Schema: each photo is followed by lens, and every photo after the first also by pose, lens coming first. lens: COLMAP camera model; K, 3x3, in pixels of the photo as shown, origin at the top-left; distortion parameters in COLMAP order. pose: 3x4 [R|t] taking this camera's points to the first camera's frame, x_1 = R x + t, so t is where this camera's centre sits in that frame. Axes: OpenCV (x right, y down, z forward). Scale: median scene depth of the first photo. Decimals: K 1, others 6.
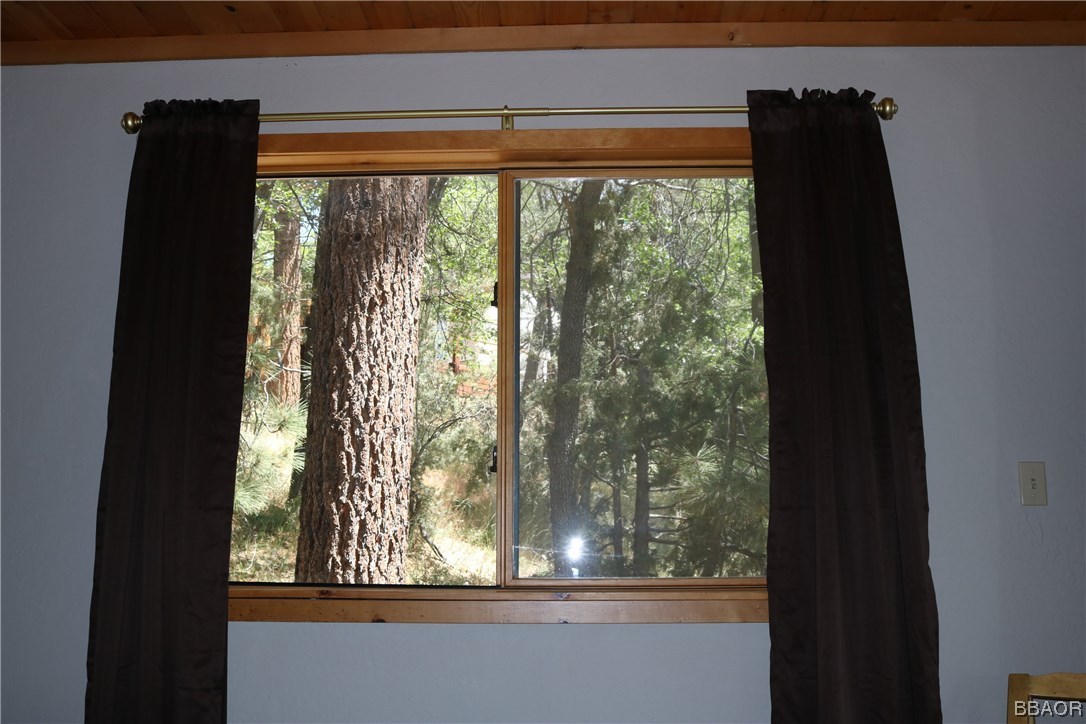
lens RADIAL K [[1067.6, 0, 543.0], [0, 1067.6, 362.0], [0, 0, 1]] dist [-0.083531, -0.002501]
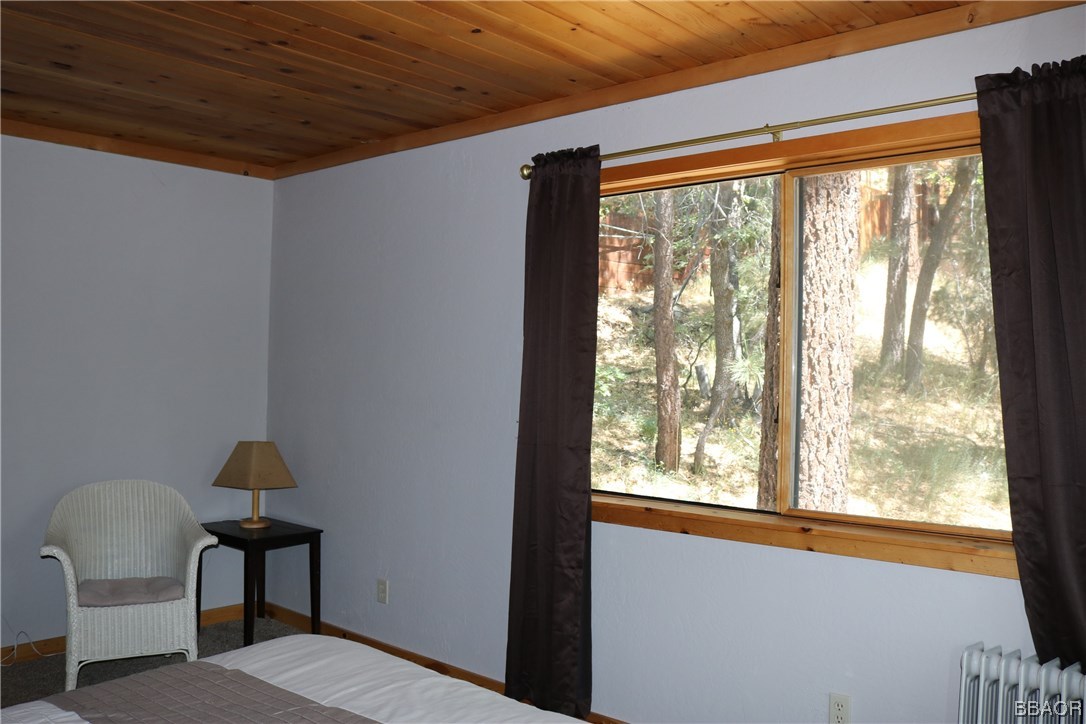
lens RADIAL K [[916.9, 0, 543.0], [0, 916.9, 362.0], [0, 0, 1]] dist [-0.165567, 0.153921]
pose [[0.779266, 0.004818, -0.626675, 0.249538], [0.096402, 0.987147, 0.127464, -0.079465], [0.619235, -0.159741, 0.768785, 0.012102]]
